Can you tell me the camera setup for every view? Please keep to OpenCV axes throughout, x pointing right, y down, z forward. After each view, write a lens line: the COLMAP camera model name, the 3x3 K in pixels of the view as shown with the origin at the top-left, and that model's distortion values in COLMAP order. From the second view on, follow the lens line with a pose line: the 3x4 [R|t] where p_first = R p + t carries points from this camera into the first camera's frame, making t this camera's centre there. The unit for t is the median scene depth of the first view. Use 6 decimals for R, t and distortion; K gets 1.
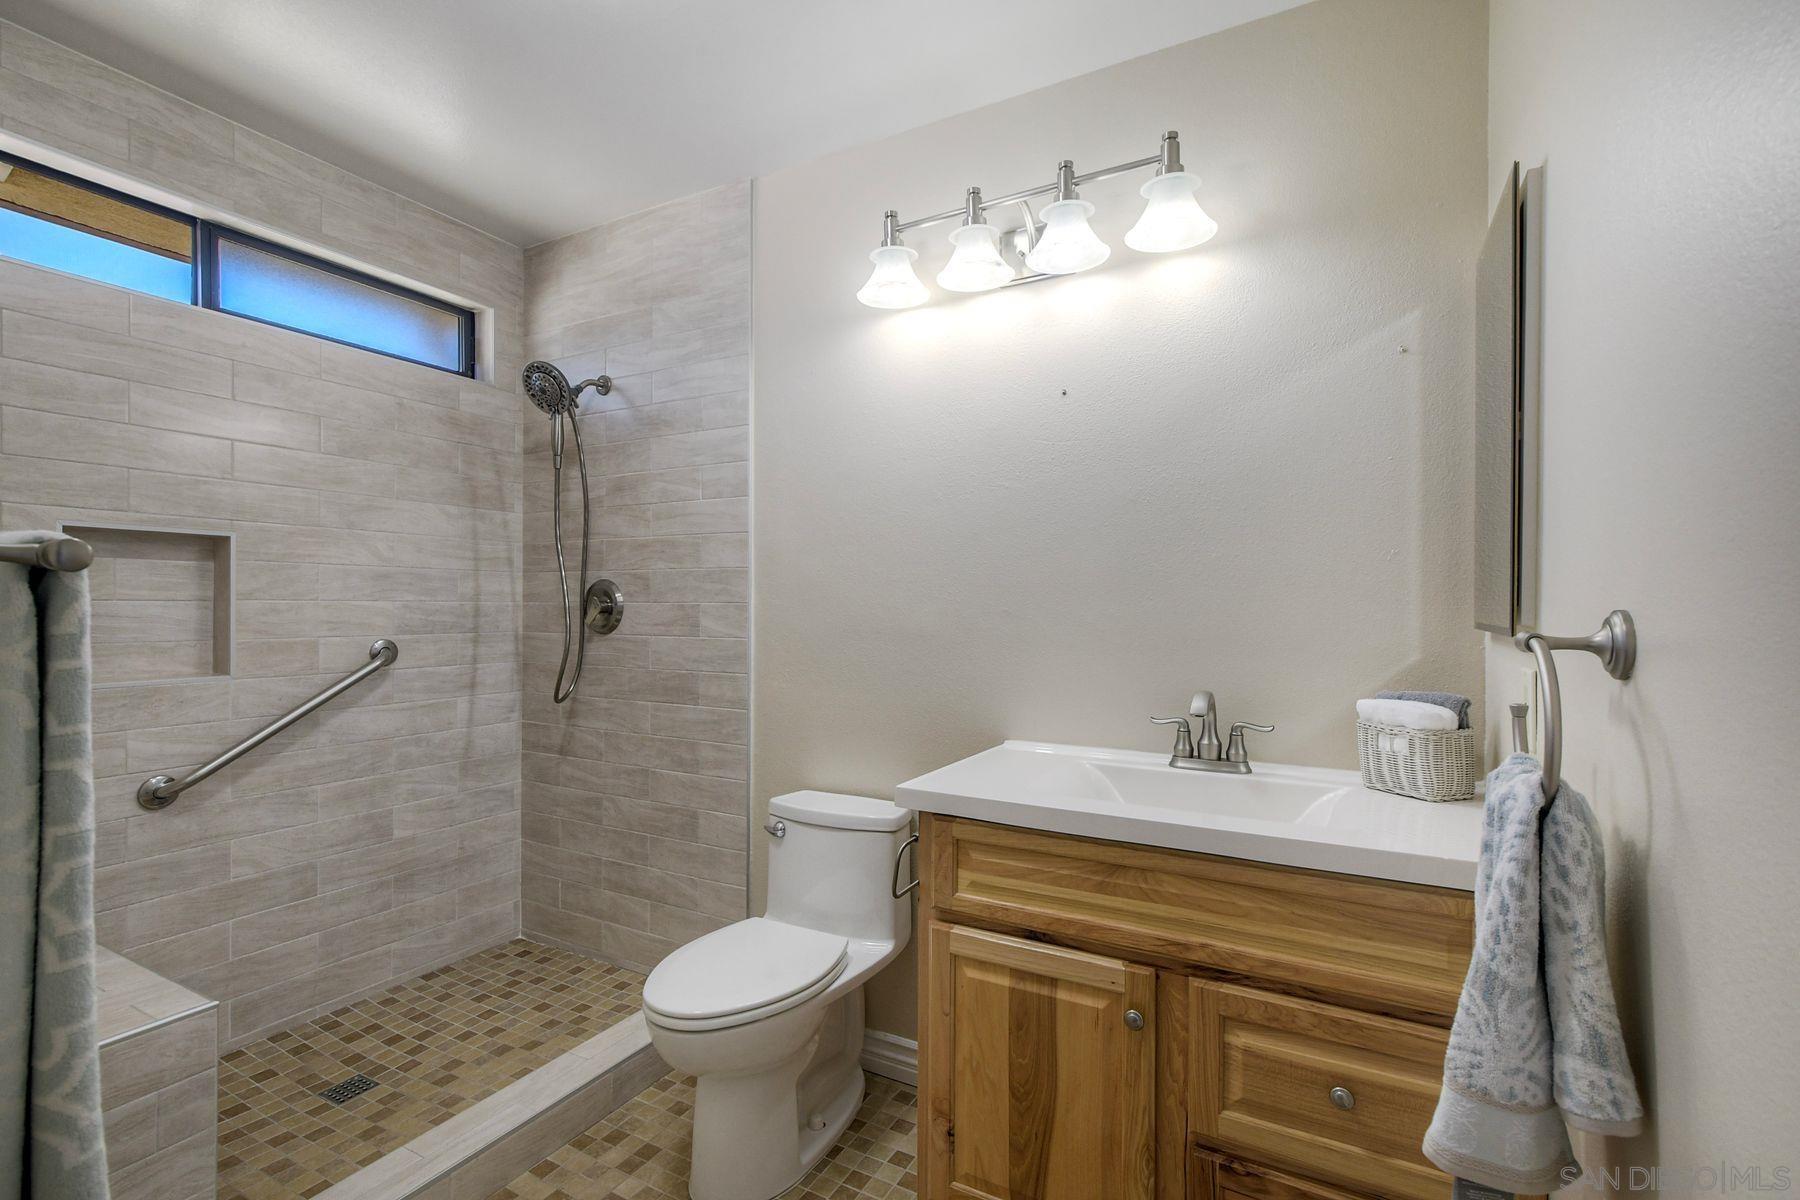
lens RADIAL K [[807.7, 0, 903.6], [0, 807.7, 604.6], [0, 0, 1]] dist [0.003751, 0.000231]
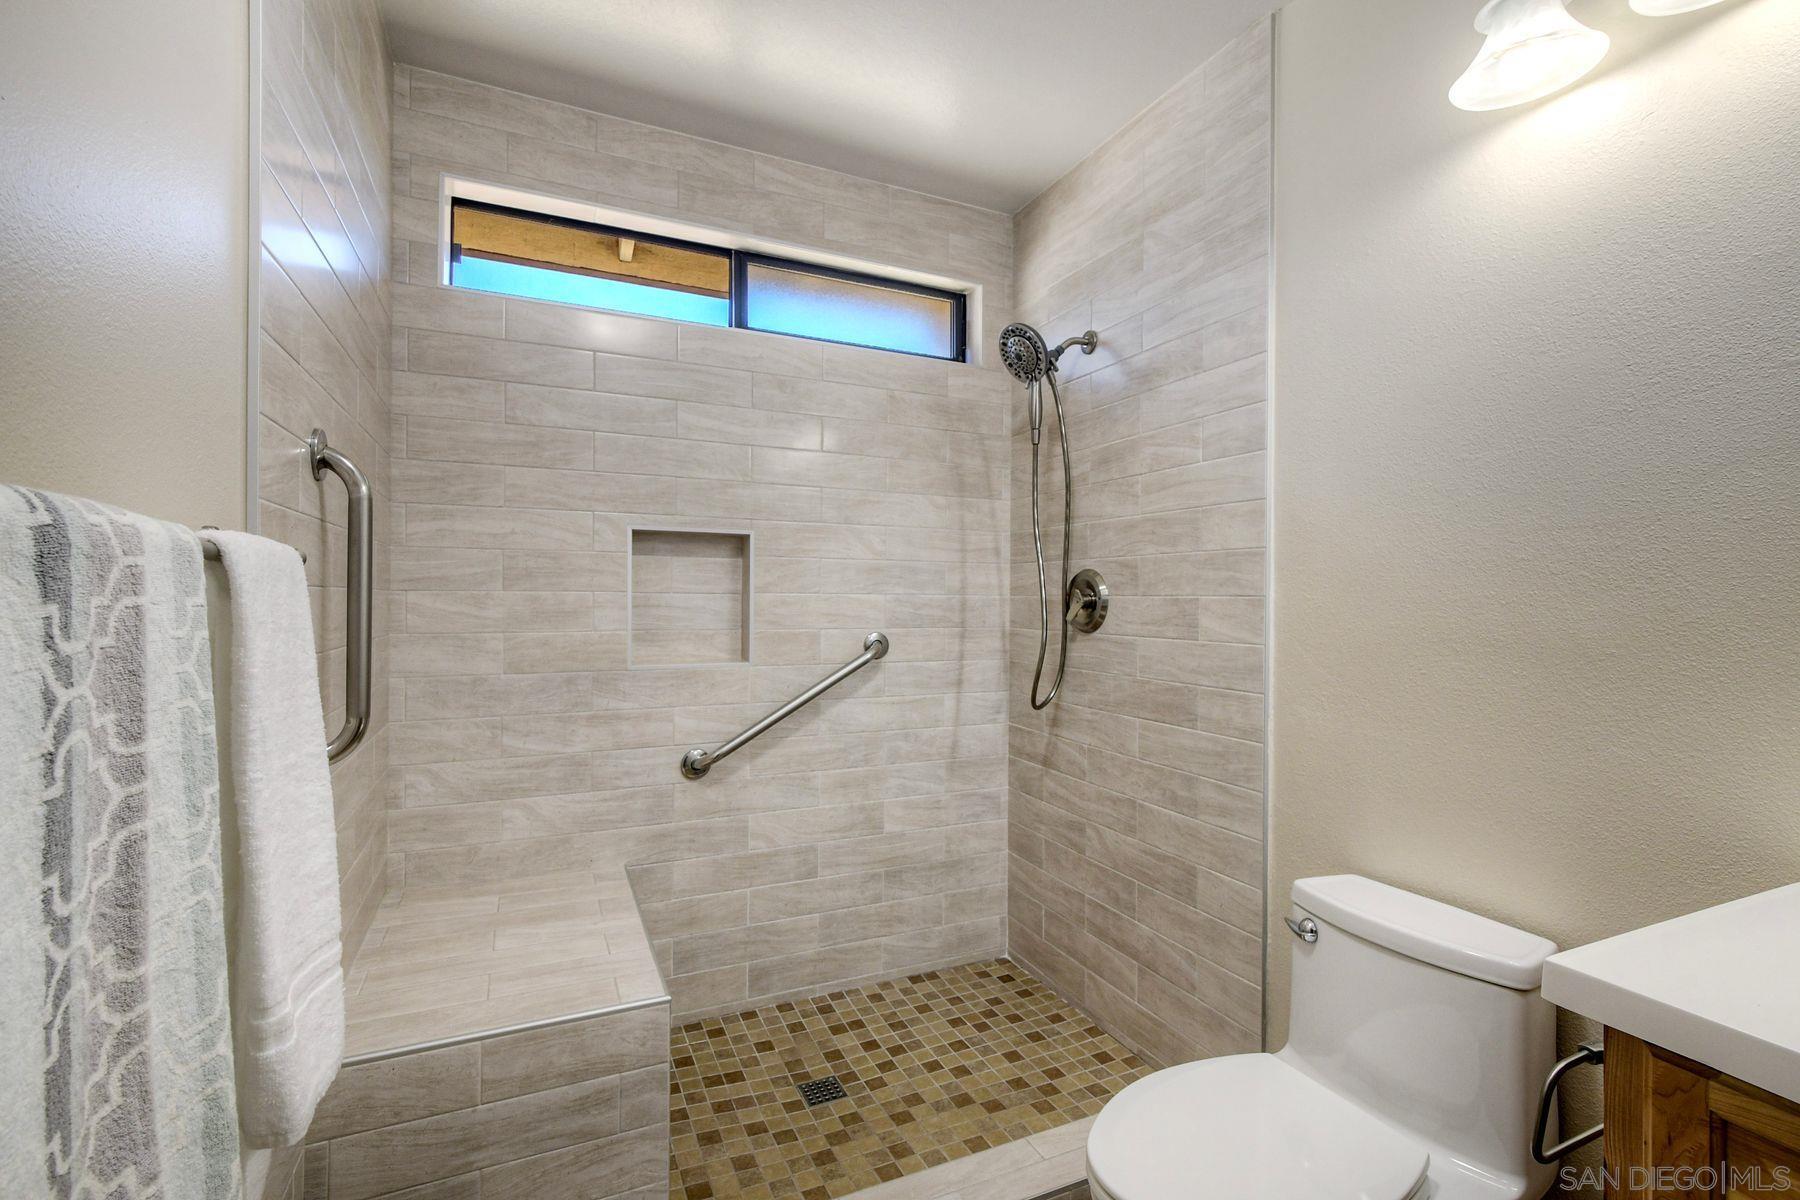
lens RADIAL K [[807.7, 0, 897.5], [0, 807.7, 596.9], [0, 0, 1]] dist [0.003751, 0.000231]
pose [[0.796330, 0.001994, -0.604859, -0.016185], [-0.004031, 0.999990, -0.002010, 0.000981], [0.604848, 0.004039, 0.796330, 0.223362]]
